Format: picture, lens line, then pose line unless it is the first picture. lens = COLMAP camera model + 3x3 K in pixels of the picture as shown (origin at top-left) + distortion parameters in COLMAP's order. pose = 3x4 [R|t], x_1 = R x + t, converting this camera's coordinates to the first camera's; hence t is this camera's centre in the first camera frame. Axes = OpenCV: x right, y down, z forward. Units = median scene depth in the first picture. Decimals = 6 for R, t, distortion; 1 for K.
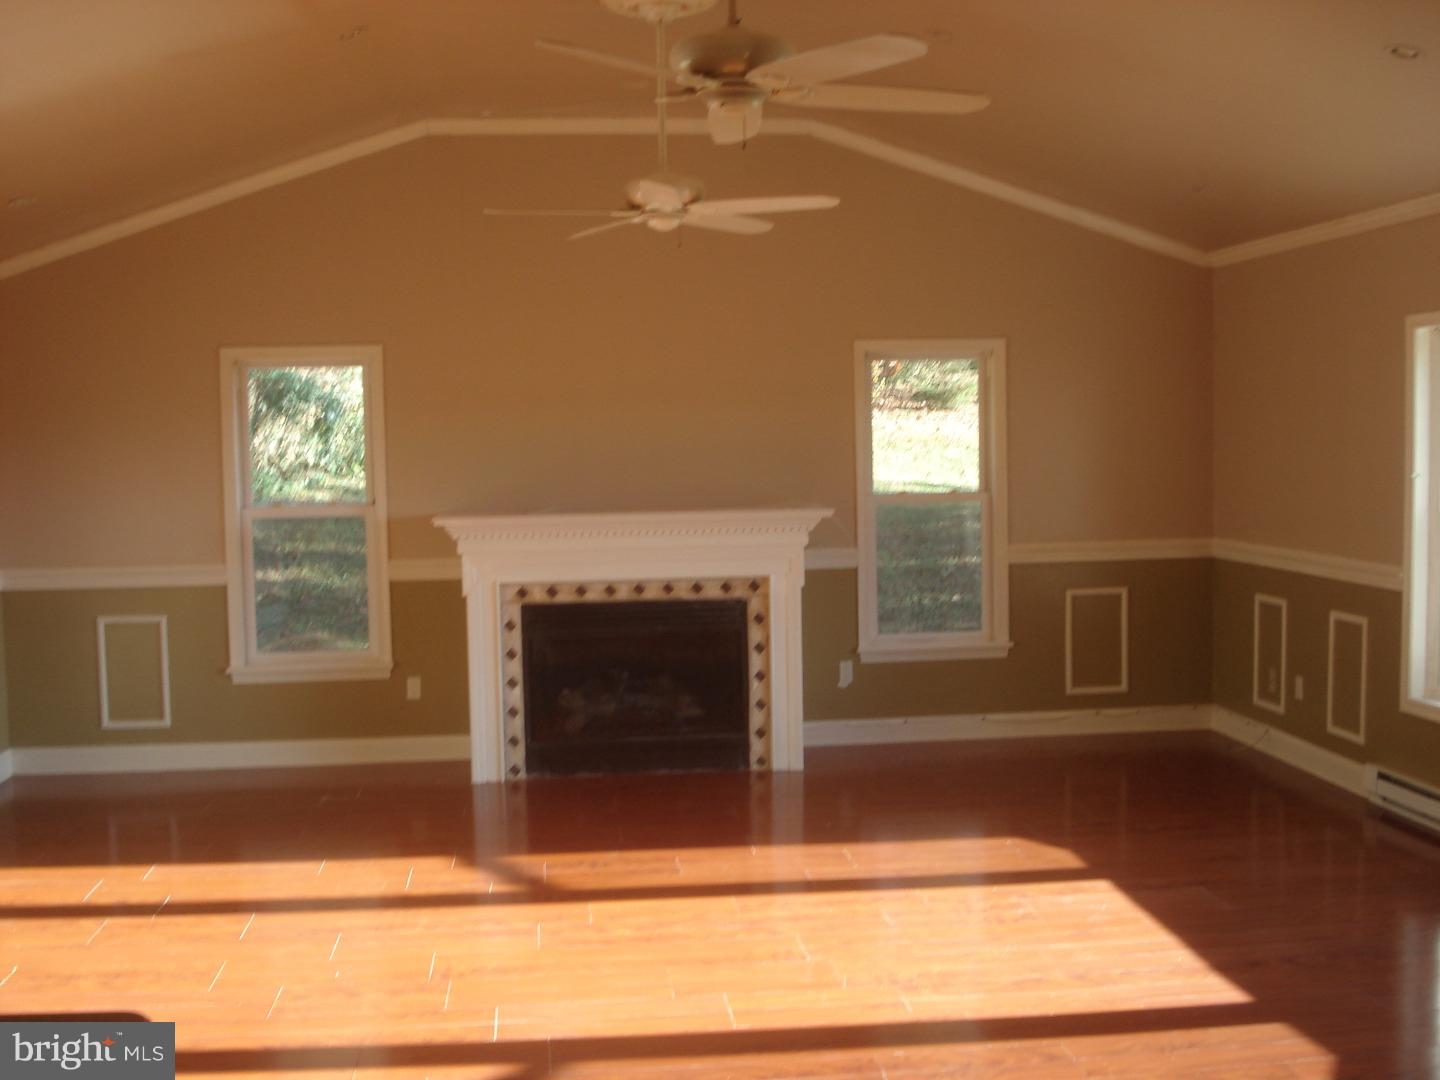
lens RADIAL K [[1665.3, 0, 720.0], [0, 1665.3, 540.0], [0, 0, 1]] dist [-0.029493, -0.025040]
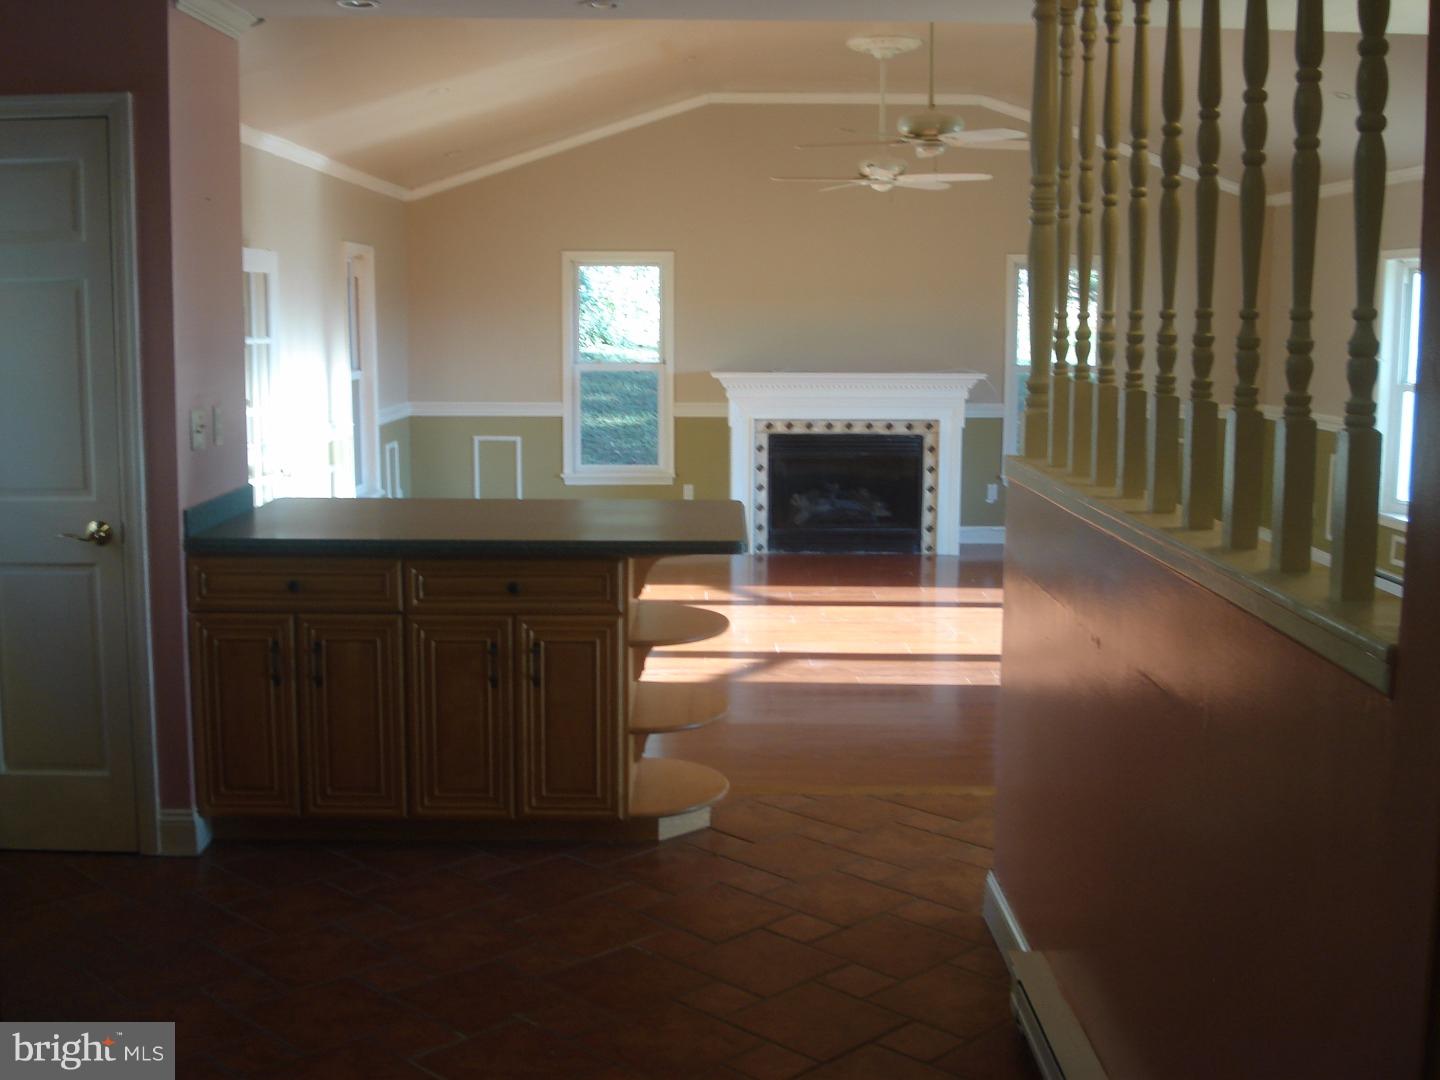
lens RADIAL K [[1665.3, 0, 720.0], [0, 1665.3, 540.0], [0, 0, 1]] dist [-0.029493, -0.025040]
pose [[0.994426, 0.034727, -0.099550, -0.012540], [-0.027535, 0.996971, 0.072737, 0.025970], [0.101774, -0.069590, 0.992370, -0.454533]]
